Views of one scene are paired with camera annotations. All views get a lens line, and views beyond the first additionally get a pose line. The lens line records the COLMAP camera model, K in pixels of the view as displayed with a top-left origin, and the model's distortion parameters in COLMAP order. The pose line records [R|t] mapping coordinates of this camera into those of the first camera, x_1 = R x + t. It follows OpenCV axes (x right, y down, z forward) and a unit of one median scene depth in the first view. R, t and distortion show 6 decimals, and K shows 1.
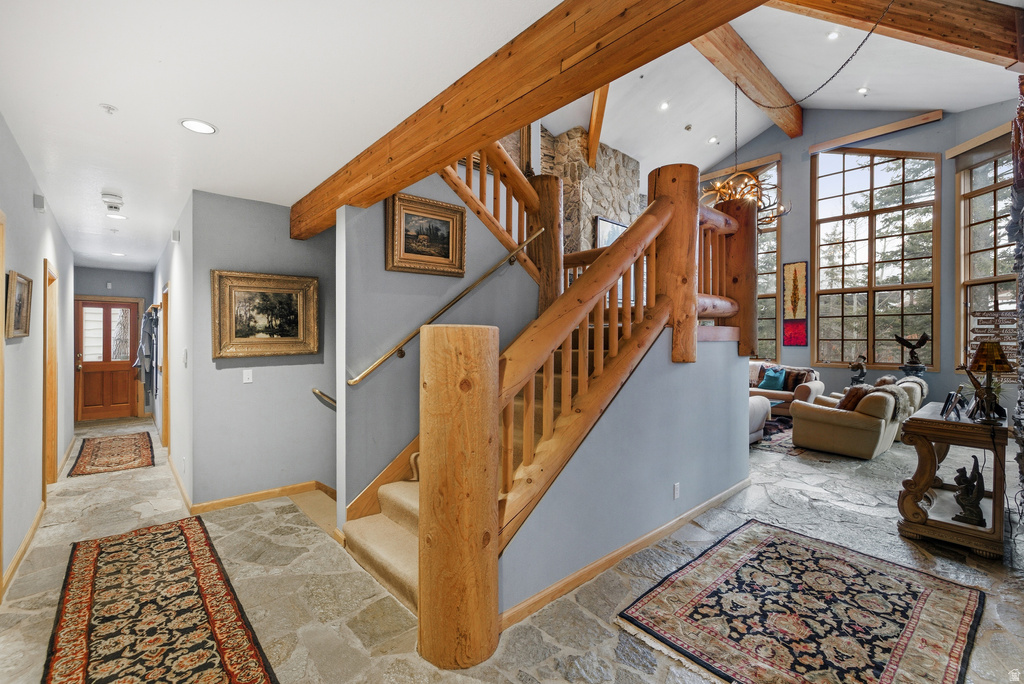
lens RADIAL K [[447.0, 0, 507.2], [0, 447.0, 342.1], [0, 0, 1]] dist [0.007229, -0.002239]
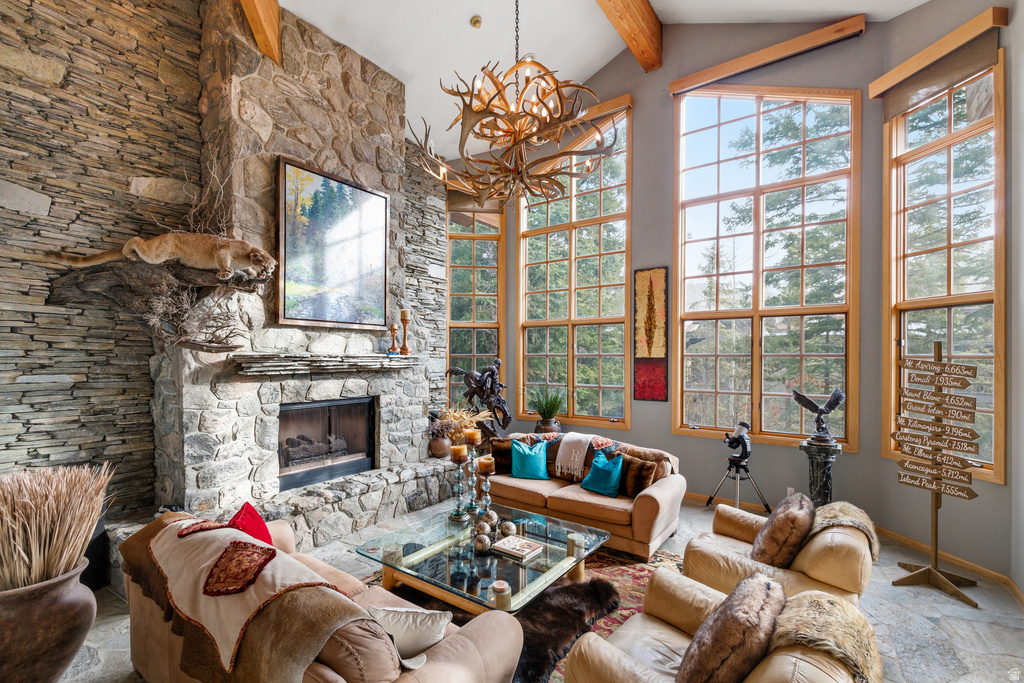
lens RADIAL K [[447.0, 0, 507.8], [0, 447.0, 363.6], [0, 0, 1]] dist [0.007229, -0.002239]
pose [[0.982048, -0.002162, 0.188617, 0.346393], [0.000404, 0.999956, 0.009360, -0.052709], [-0.188629, -0.009116, 0.982006, 0.444767]]
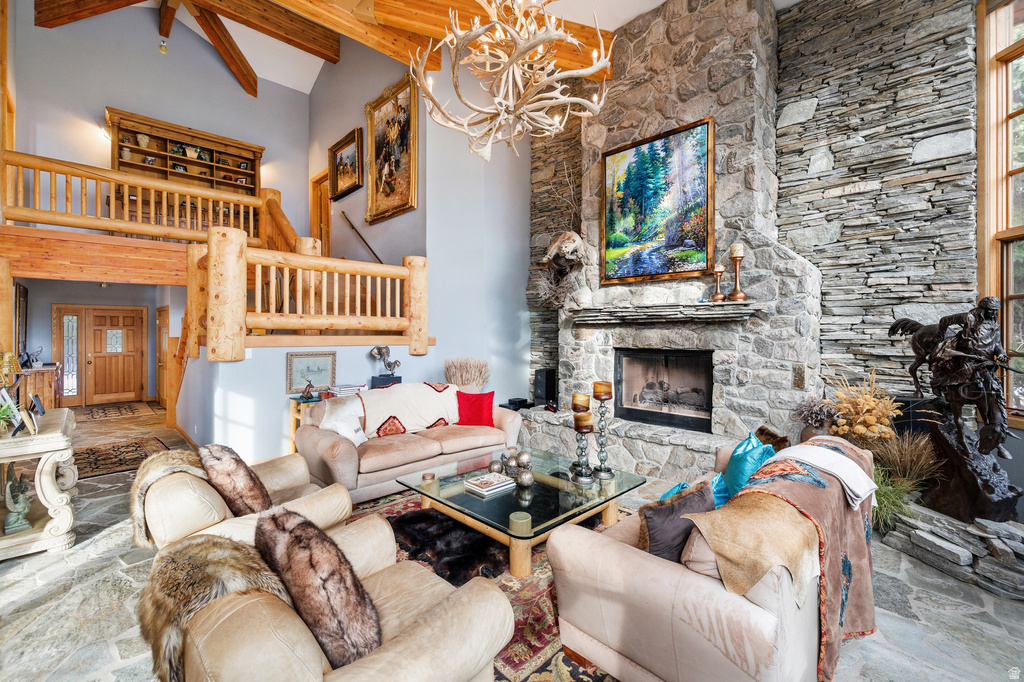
lens RADIAL K [[447.0, 0, 506.1], [0, 447.0, 328.8], [0, 0, 1]] dist [0.007229, -0.002239]
pose [[0.027809, -0.000362, -0.999613, 0.810130], [-0.001979, 0.999998, -0.000417, -0.028434], [0.999611, 0.001990, 0.027808, 0.814544]]
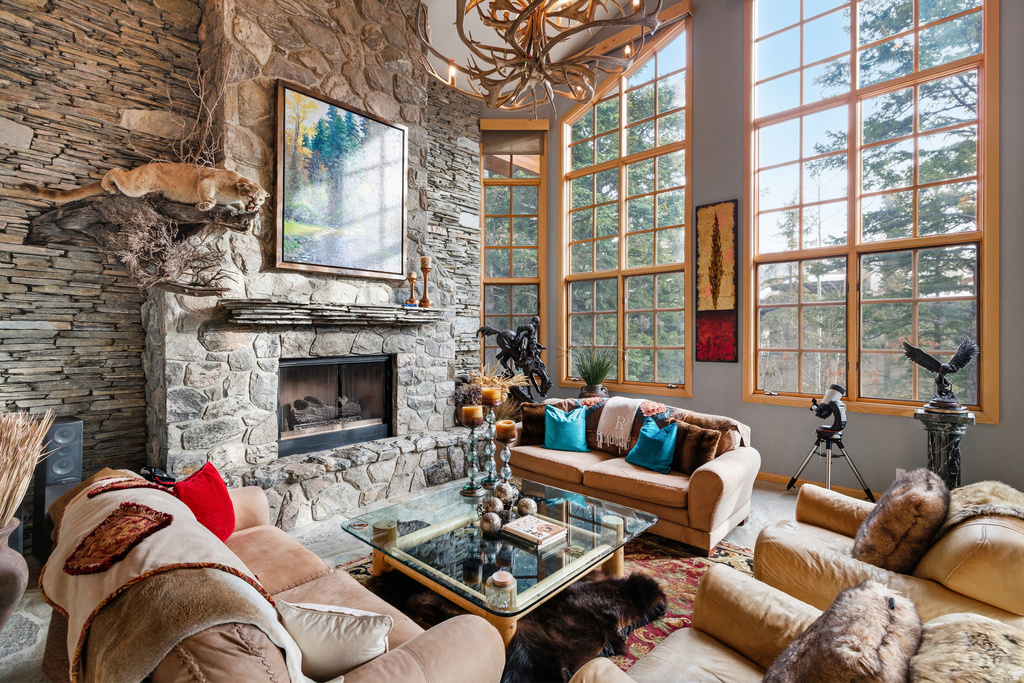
lens RADIAL K [[467.1, 0, 517.4], [0, 467.1, 338.3], [0, 0, 1]] dist [-0.005925, 0.004618]
pose [[0.996656, -0.005513, 0.081521, 0.388132], [0.005279, 0.999981, 0.003085, -0.023502], [-0.081537, -0.002644, 0.996667, 0.502953]]
